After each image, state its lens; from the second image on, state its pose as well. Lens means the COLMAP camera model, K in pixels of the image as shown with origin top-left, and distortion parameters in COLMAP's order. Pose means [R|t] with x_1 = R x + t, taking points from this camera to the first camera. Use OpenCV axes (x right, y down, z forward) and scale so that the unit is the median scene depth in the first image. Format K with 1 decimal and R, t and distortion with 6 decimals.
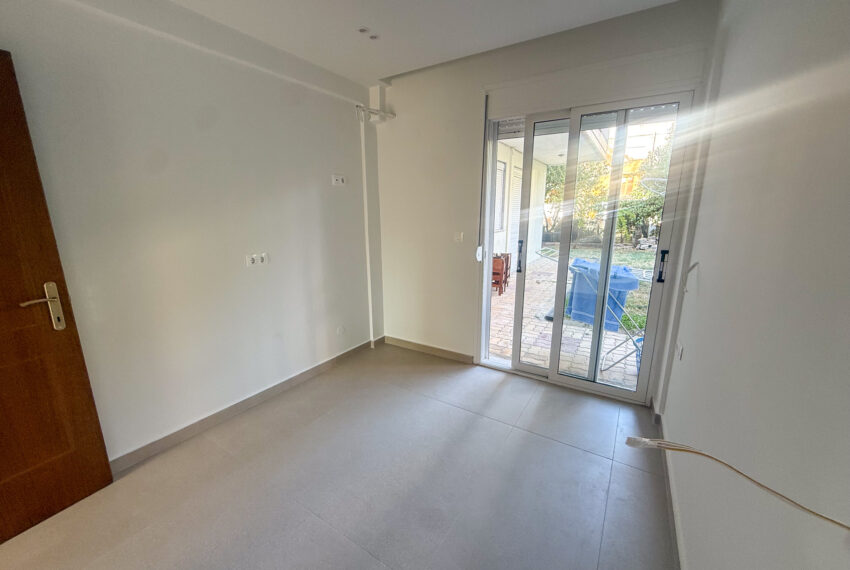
lens RADIAL K [[339.2, 0, 421.6], [0, 339.2, 285.1], [0, 0, 1]] dist [-0.001856, -0.000086]
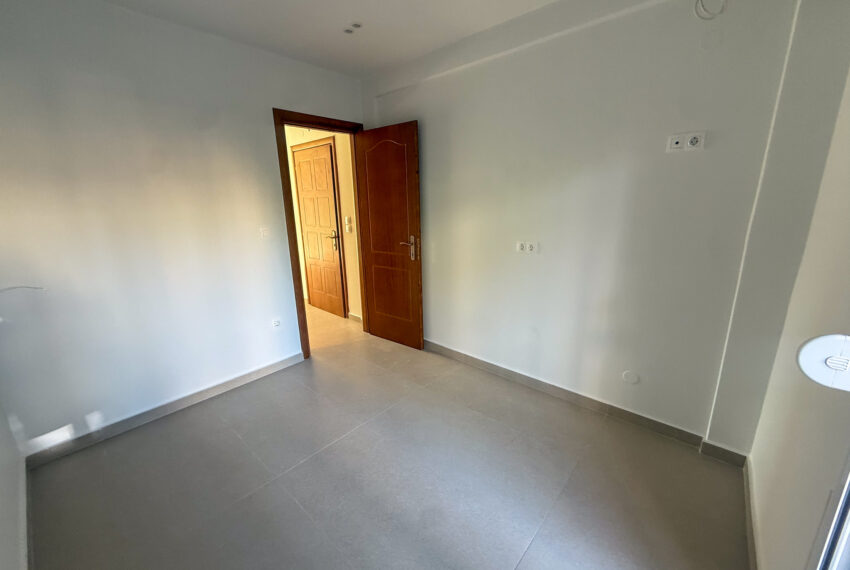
lens RADIAL K [[339.2, 0, 426.0], [0, 339.2, 285.0], [0, 0, 1]] dist [-0.001856, -0.000086]
pose [[-0.154561, 0.250260, -0.955762, 0.450501], [-0.191869, 0.941366, 0.277518, -0.157431], [0.969174, 0.226274, -0.097481, 0.694469]]
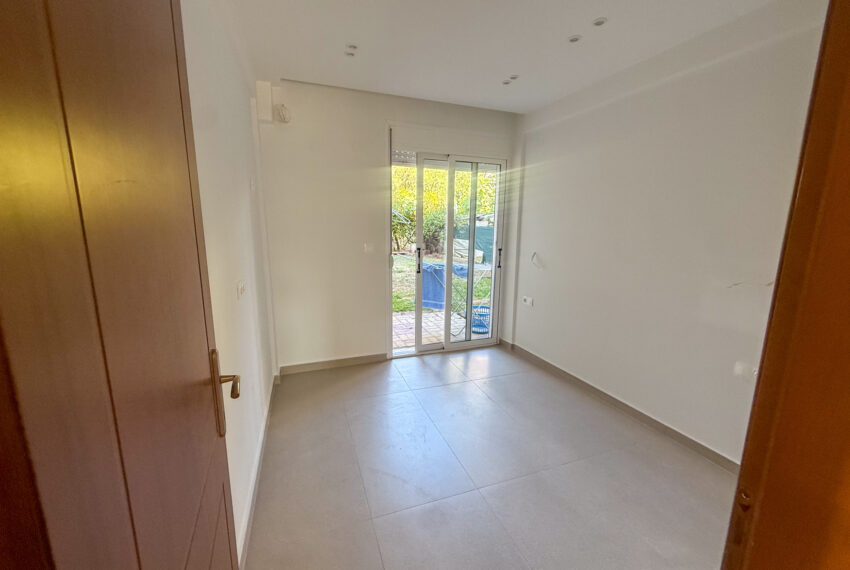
lens RADIAL K [[339.2, 0, 423.2], [0, 339.2, 285.9], [0, 0, 1]] dist [-0.001856, -0.000086]
pose [[0.599443, -0.132944, 0.789300, -0.681000], [0.159971, 0.986113, 0.044602, -0.042721], [-0.784269, 0.099529, 0.612386, 0.210571]]
